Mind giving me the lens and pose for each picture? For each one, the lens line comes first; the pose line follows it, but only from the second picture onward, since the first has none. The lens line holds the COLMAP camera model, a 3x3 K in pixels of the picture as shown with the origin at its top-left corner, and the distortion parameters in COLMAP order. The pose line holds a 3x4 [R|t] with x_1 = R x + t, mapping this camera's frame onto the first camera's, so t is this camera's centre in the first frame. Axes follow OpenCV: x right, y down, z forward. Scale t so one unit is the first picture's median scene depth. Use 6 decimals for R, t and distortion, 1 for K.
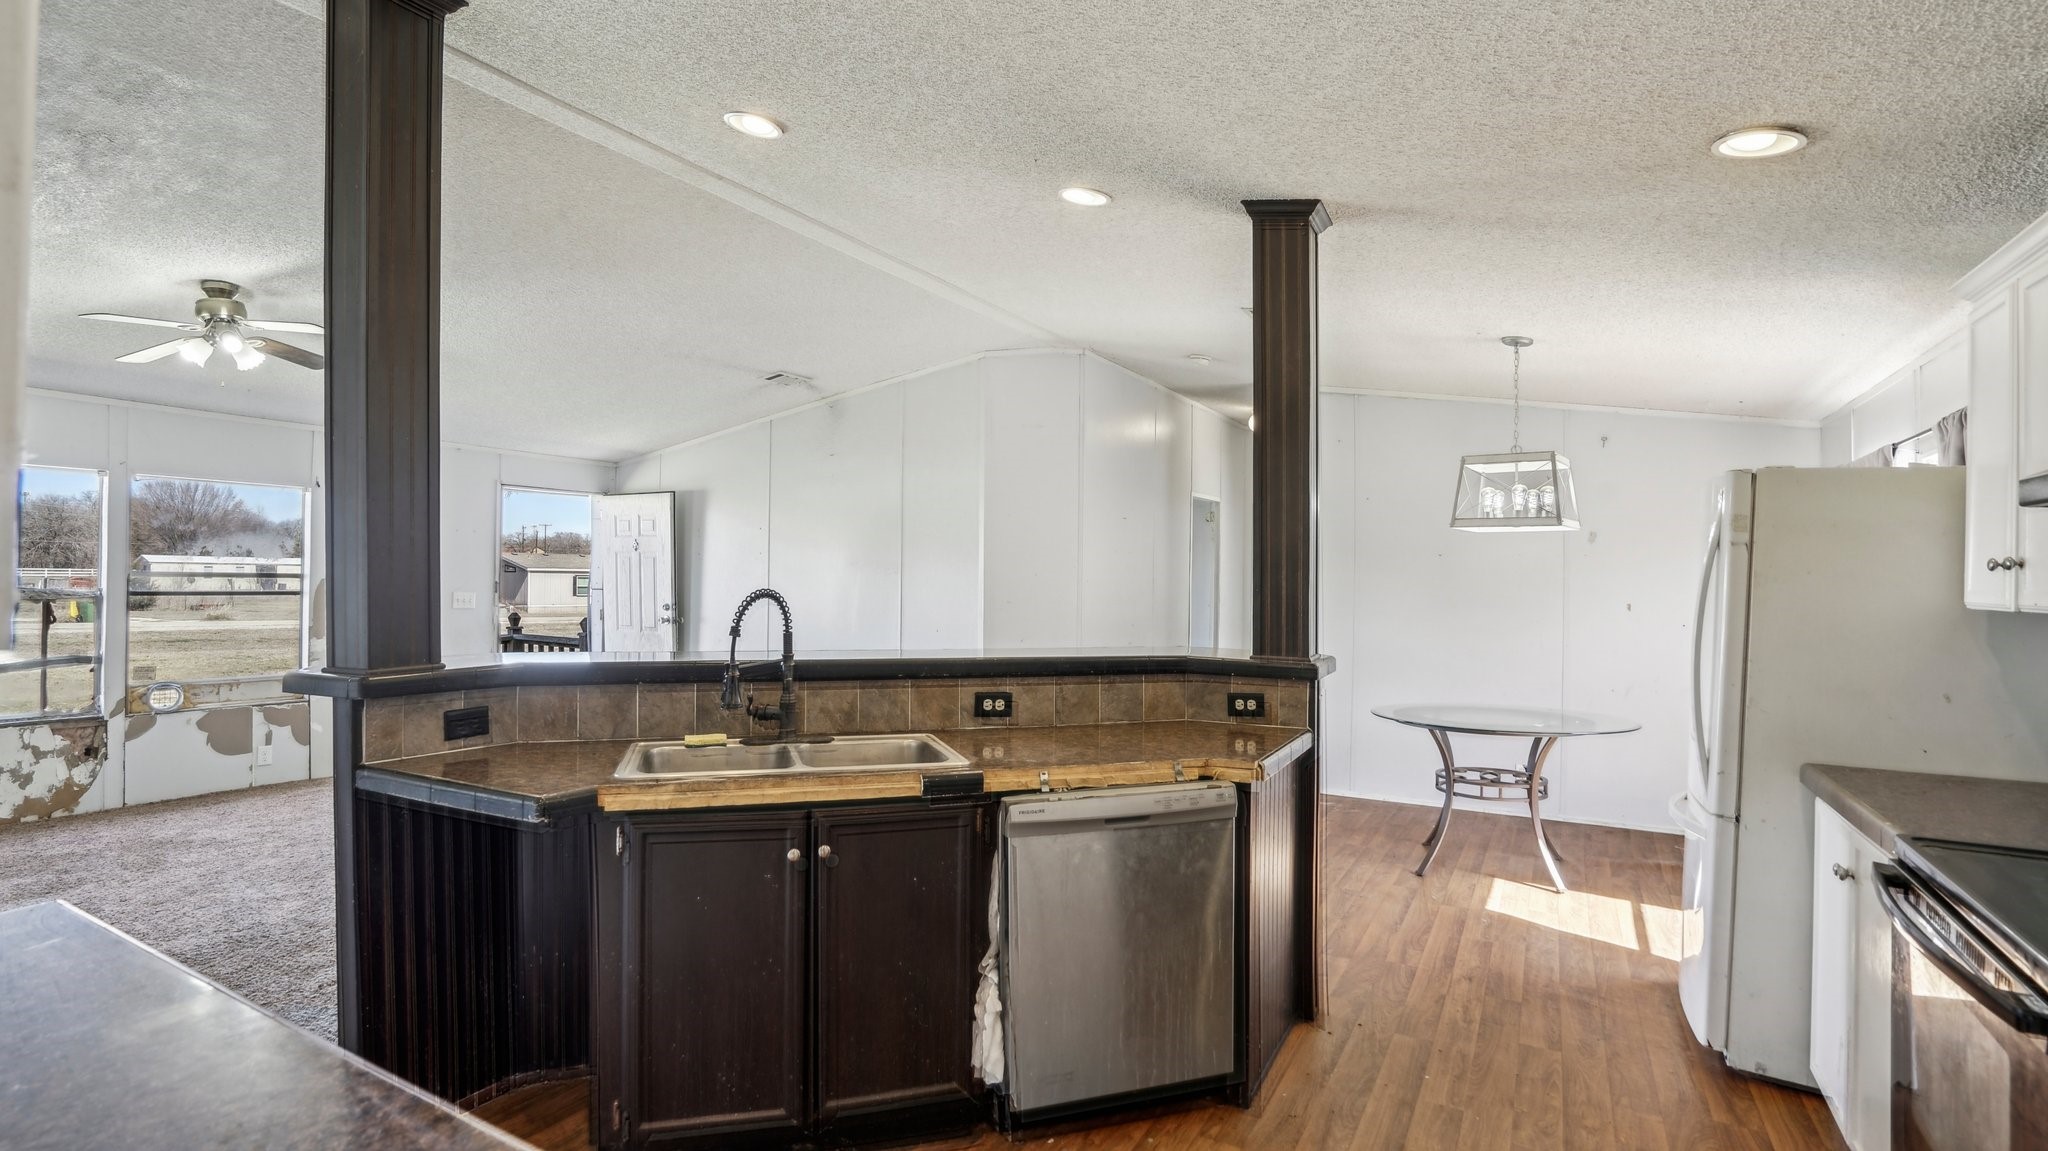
lens RADIAL K [[962.4, 0, 965.7], [0, 962.4, 570.4], [0, 0, 1]] dist [-0.020546, 0.000398]
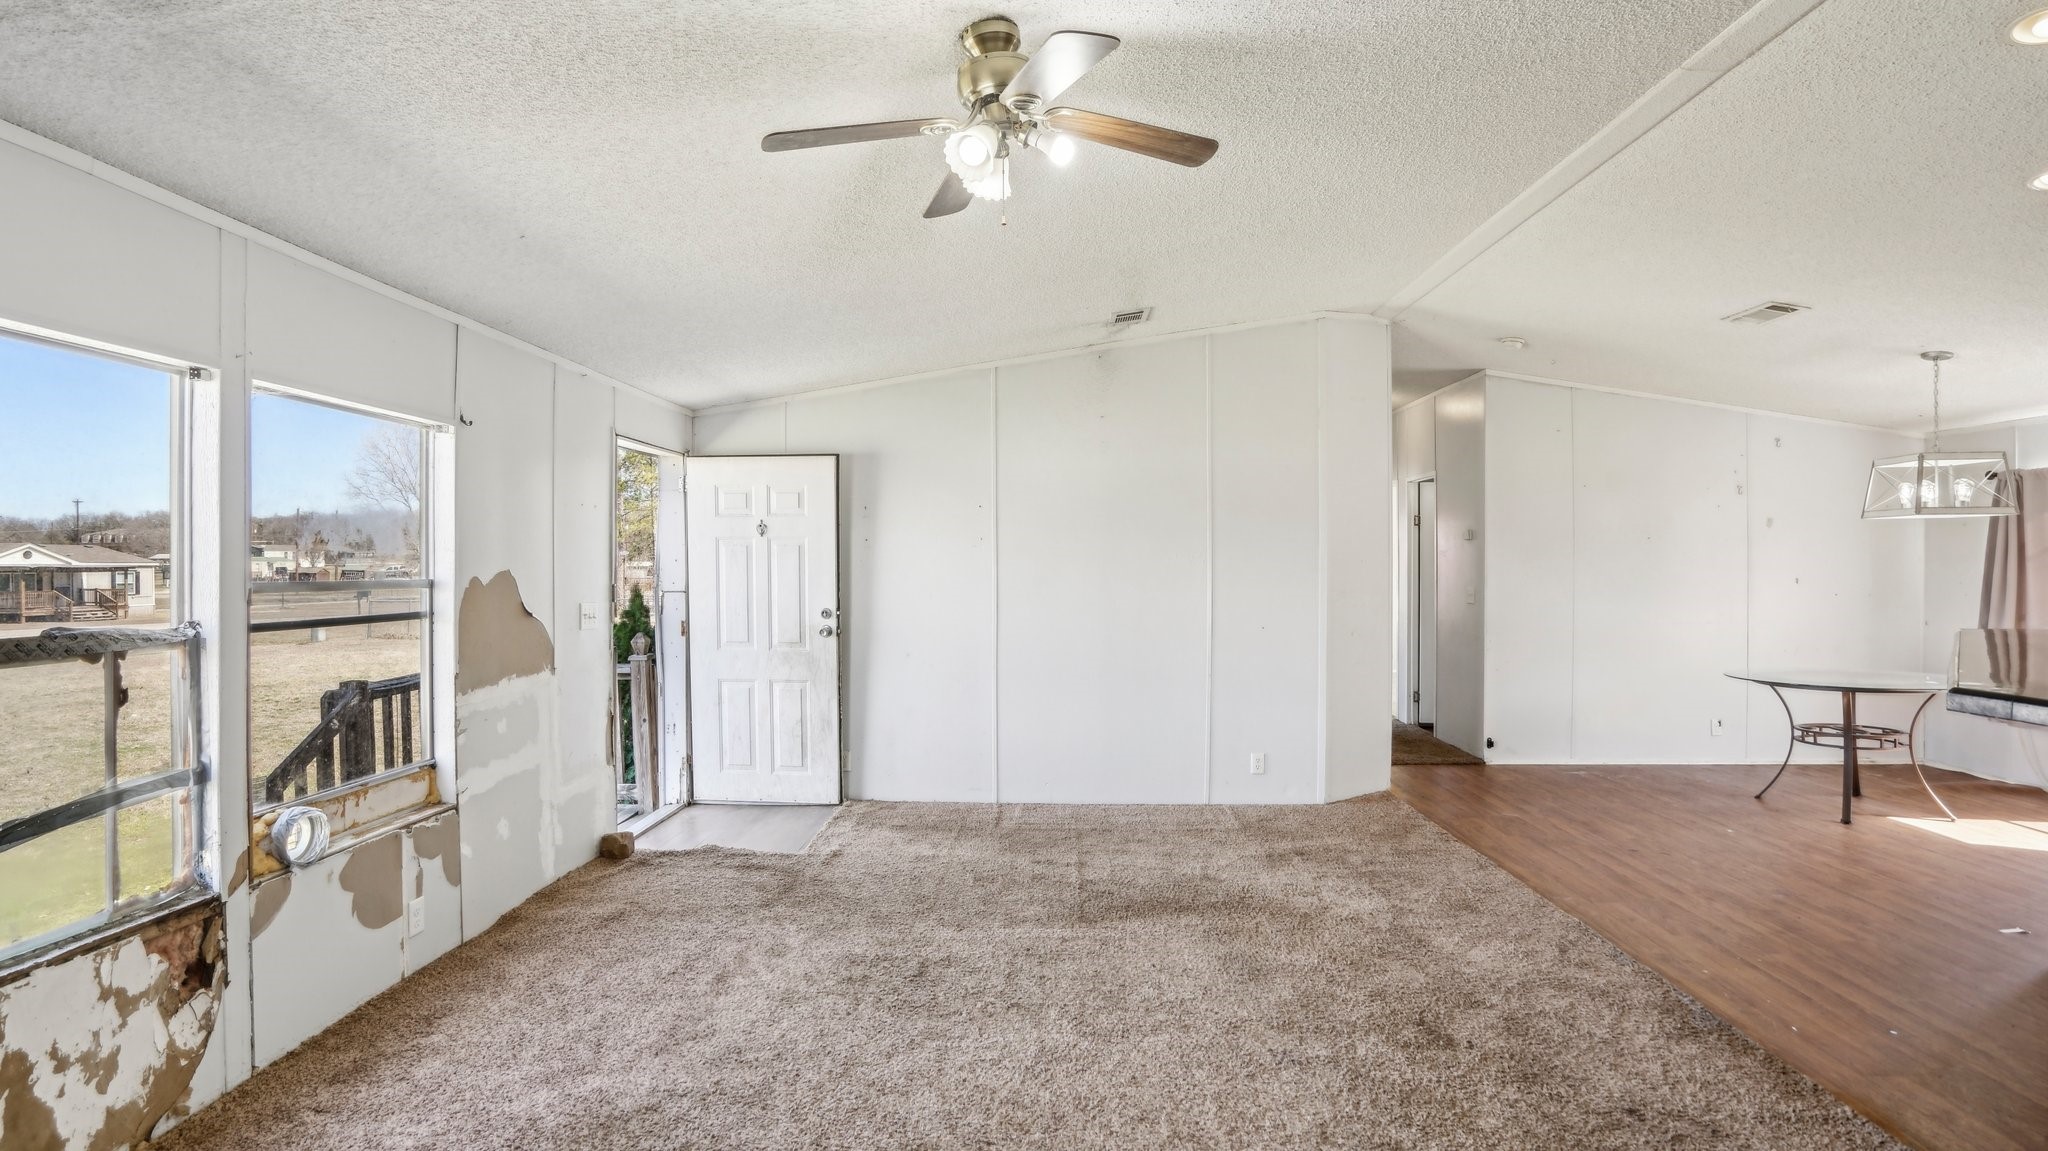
lens RADIAL K [[1006.7, 0, 1008.0], [0, 1006.7, 548.8], [0, 0, 1]] dist [-0.028854, 0.000589]
pose [[0.879356, -0.009082, 0.476078, -0.842145], [0.011601, 0.999930, -0.002353, -0.011134], [-0.476023, 0.007592, 0.879400, 0.406753]]
